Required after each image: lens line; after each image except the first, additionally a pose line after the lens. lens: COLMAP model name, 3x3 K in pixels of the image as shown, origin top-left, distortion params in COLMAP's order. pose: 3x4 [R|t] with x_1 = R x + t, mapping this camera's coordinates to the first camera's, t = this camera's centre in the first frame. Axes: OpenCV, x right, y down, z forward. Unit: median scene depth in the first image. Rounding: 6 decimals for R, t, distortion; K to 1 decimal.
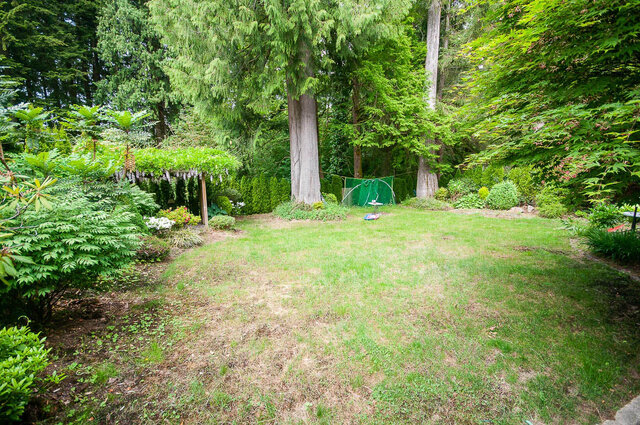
lens RADIAL K [[285.6, 0, 316.8], [0, 285.6, 214.1], [0, 0, 1]] dist [-0.002392, -0.007213]
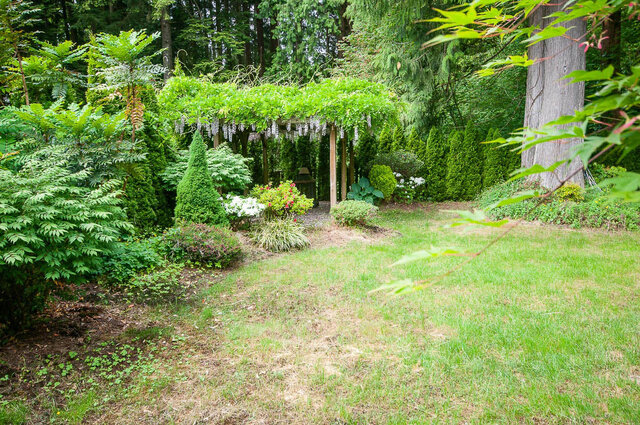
lens RADIAL K [[531.3, 0, 320.9], [0, 531.3, 214.9], [0, 0, 1]] dist [0.014141, 0.007306]
pose [[0.827084, 0.083421, -0.555853, 0.147195], [-0.062319, 0.996438, 0.056815, -0.016788], [0.558612, -0.012351, 0.829337, 0.077497]]
